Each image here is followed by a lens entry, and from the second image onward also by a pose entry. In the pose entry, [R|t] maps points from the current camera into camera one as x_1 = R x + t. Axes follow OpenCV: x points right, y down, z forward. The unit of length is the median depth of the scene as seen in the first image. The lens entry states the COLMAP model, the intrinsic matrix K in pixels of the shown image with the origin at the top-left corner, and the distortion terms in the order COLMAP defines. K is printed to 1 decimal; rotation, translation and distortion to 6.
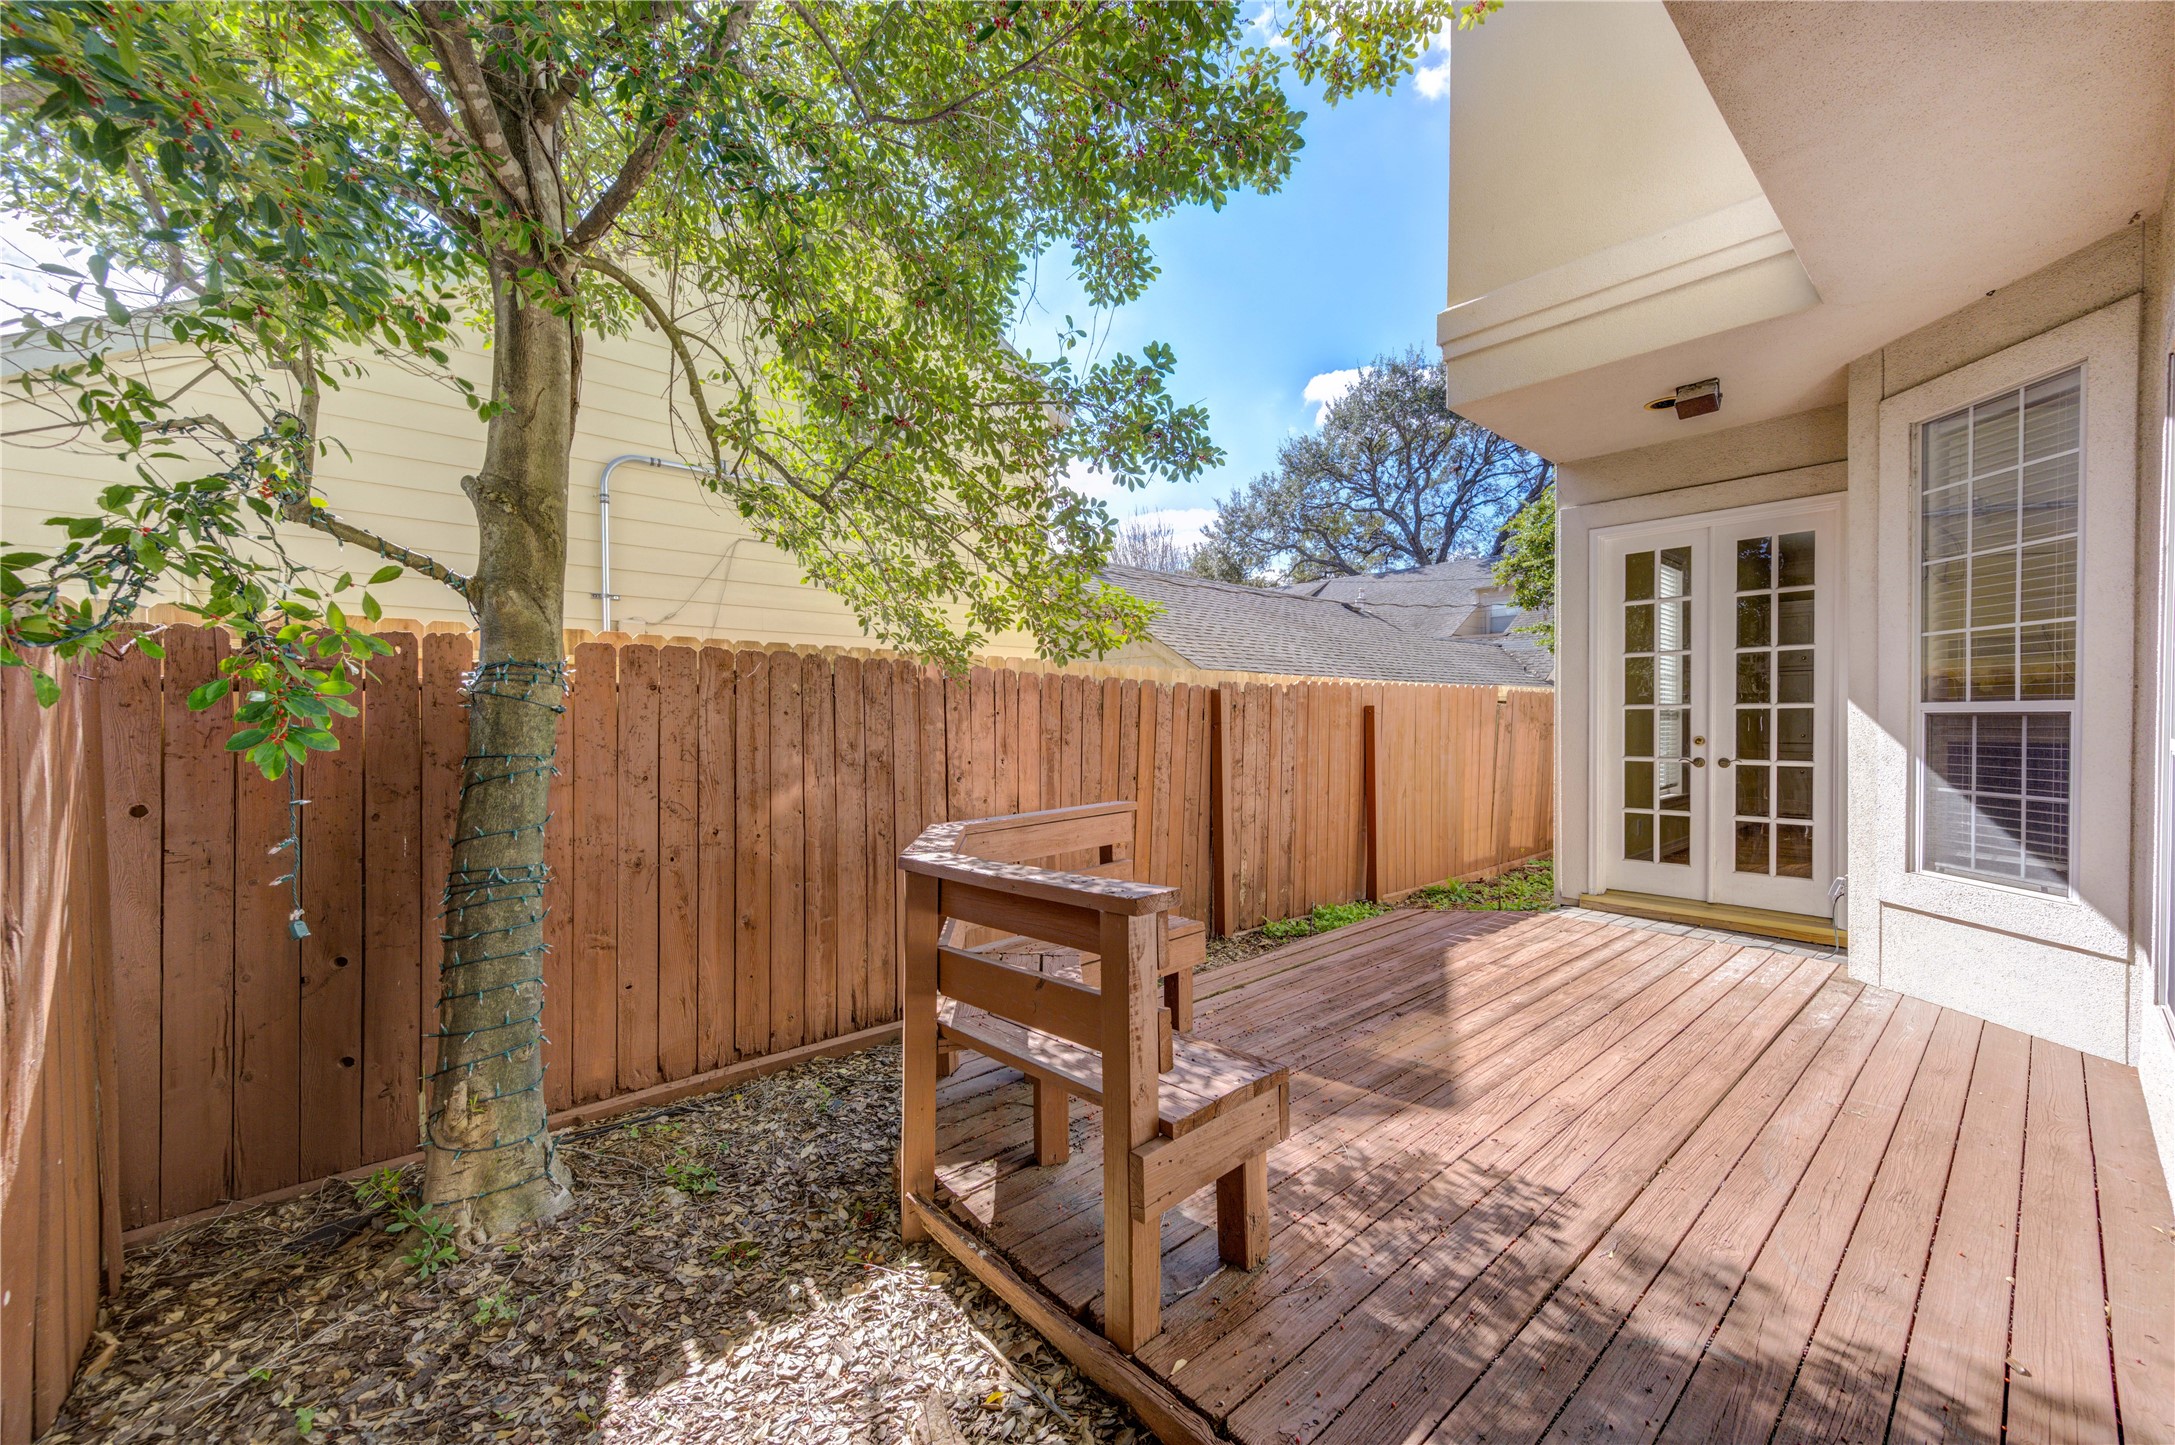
lens RADIAL K [[850.9, 0, 1088.8], [0, 850.9, 721.2], [0, 0, 1]] dist [-0.006807, -0.000772]
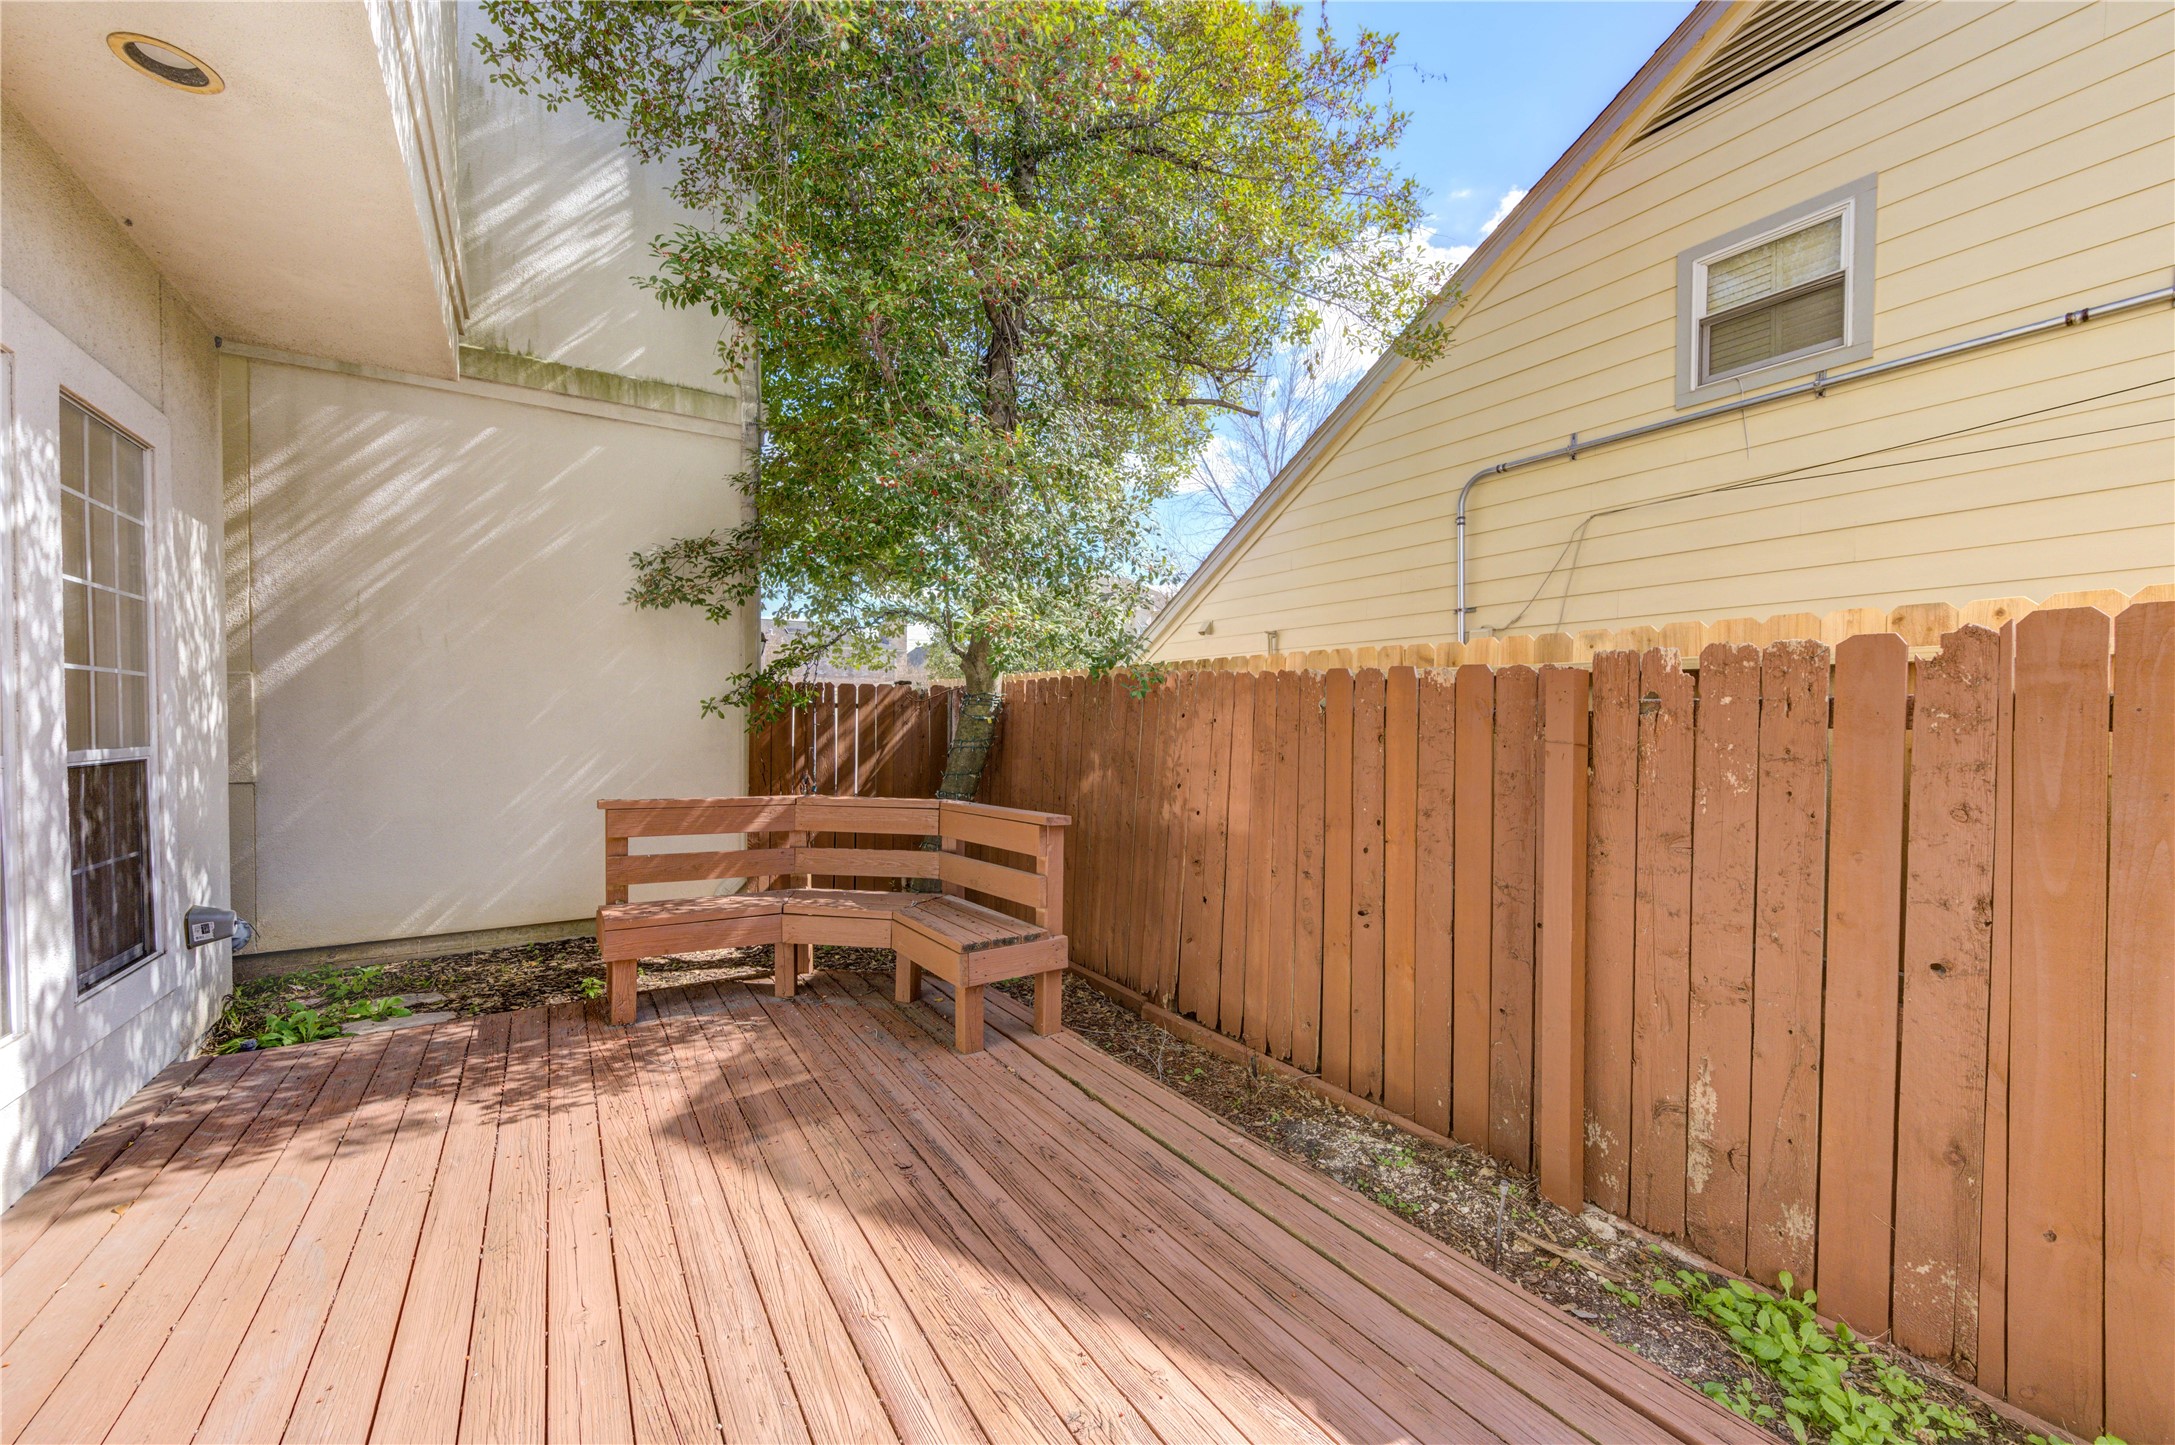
lens RADIAL K [[850.9, 0, 1090.3], [0, 850.9, 728.5], [0, 0, 1]] dist [-0.006807, -0.000772]
pose [[-0.153692, 0.007651, -0.988089, 1.544459], [-0.008979, 0.999918, 0.009140, -0.013571], [0.988078, 0.010277, -0.153610, 1.928048]]
